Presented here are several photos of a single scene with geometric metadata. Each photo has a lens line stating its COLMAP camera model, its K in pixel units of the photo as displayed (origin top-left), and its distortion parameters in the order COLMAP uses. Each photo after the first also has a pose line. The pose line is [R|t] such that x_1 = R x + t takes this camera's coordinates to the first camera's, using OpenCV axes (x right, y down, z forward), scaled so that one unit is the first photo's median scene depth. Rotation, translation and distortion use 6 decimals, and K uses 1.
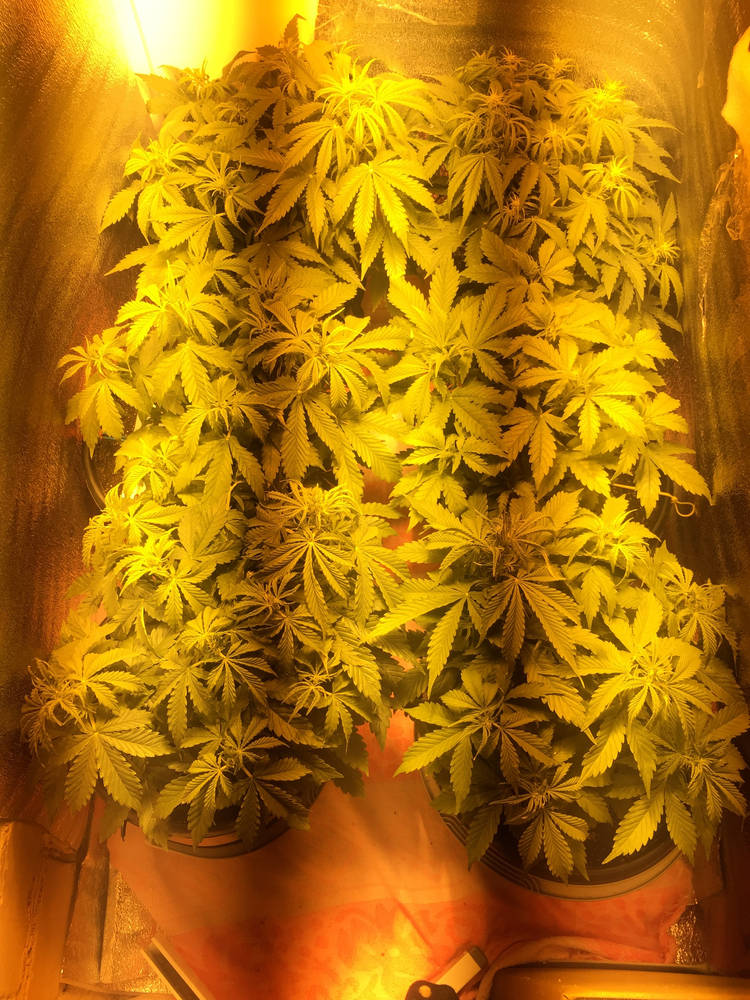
lens RADIAL K [[870.6, 0, 375.0], [0, 870.6, 500.0], [0, 0, 1]] dist [0.072711, -0.137832]
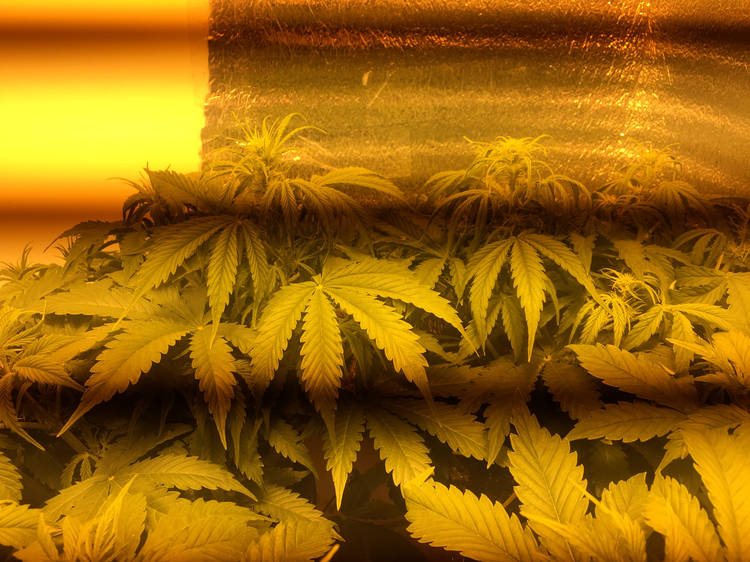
lens RADIAL K [[642.9, 0, 375.0], [0, 642.9, 281.0], [0, 0, 1]] dist [0.071929, -0.126973]
pose [[0.971428, -0.133259, 0.196394, -0.047407], [0.228462, 0.749207, -0.621687, -0.143952], [-0.064295, 0.648792, 0.758245, 0.730511]]
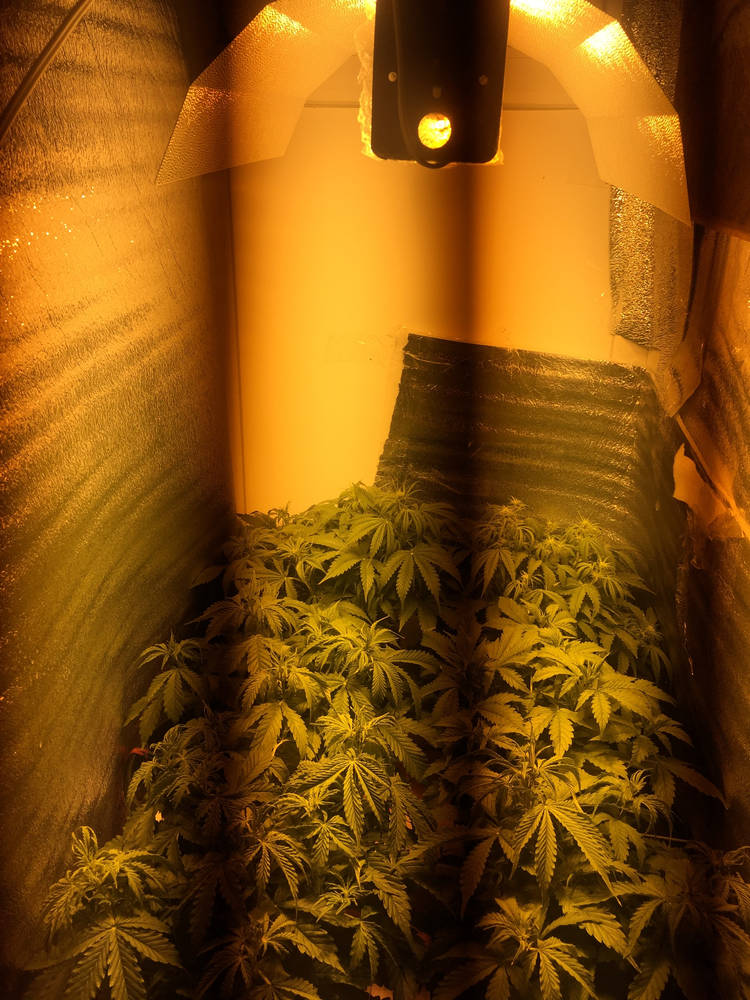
lens RADIAL K [[870.6, 0, 375.0], [0, 870.6, 500.0], [0, 0, 1]] dist [0.072711, -0.137832]
pose [[0.997662, 0.063039, -0.026391, -0.030362], [-0.065044, 0.757381, -0.649725, 0.413015], [-0.020969, 0.649923, 0.759711, -0.028629]]
